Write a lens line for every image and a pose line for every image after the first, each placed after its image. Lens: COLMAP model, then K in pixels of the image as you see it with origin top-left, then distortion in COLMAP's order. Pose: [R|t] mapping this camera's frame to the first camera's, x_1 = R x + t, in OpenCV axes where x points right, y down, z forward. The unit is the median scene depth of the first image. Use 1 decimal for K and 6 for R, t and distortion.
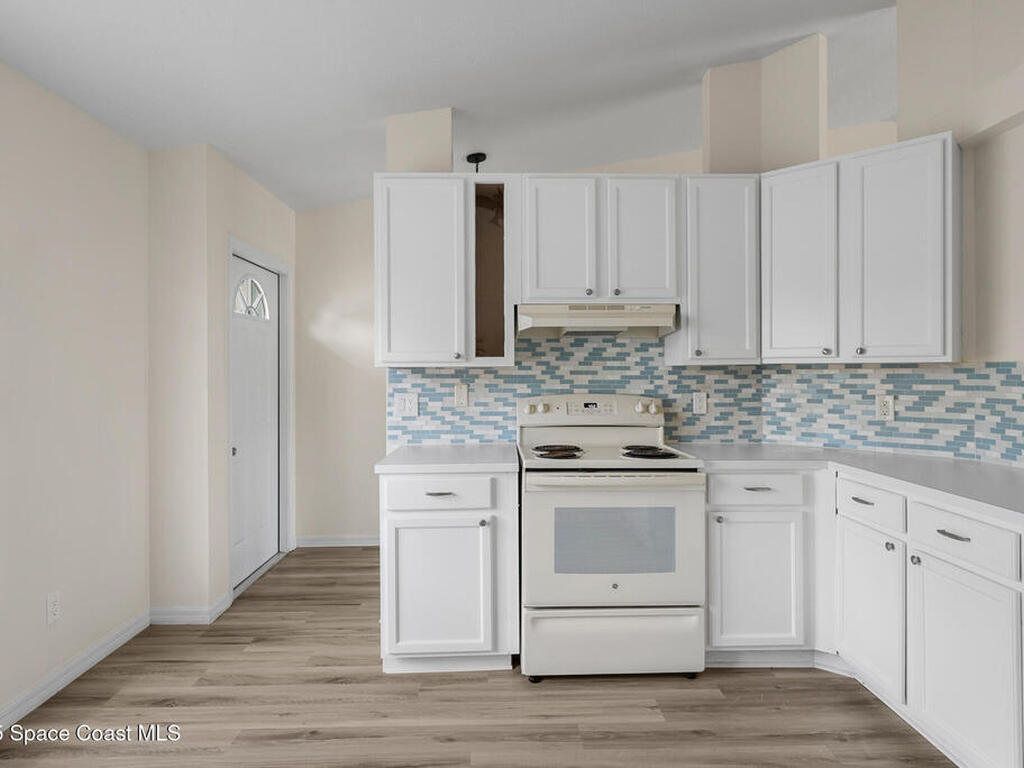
lens RADIAL K [[593.8, 0, 511.9], [0, 593.8, 372.7], [0, 0, 1]] dist [0.004494, 0.000394]
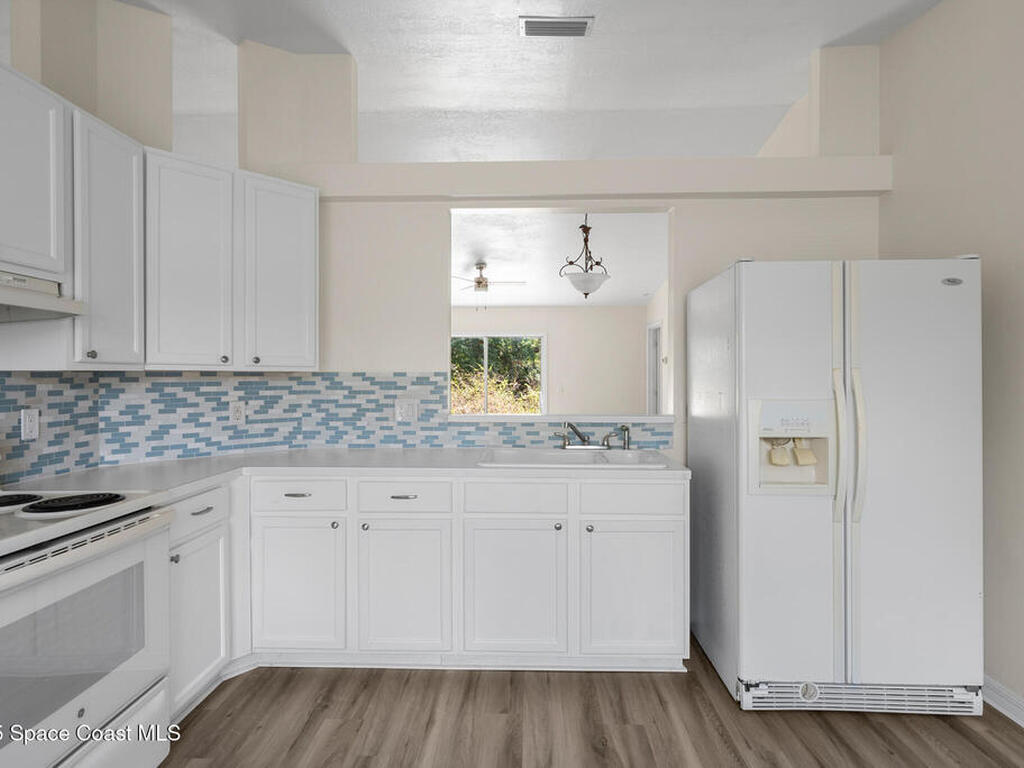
lens RADIAL K [[559.0, 0, 511.8], [0, 559.0, 381.6], [0, 0, 1]] dist [0.002330, 0.001086]
pose [[0.054595, -0.004446, 0.998499, -0.339955], [0.002891, 0.999987, 0.004295, -0.000763], [-0.998504, 0.002652, 0.054608, 0.419684]]
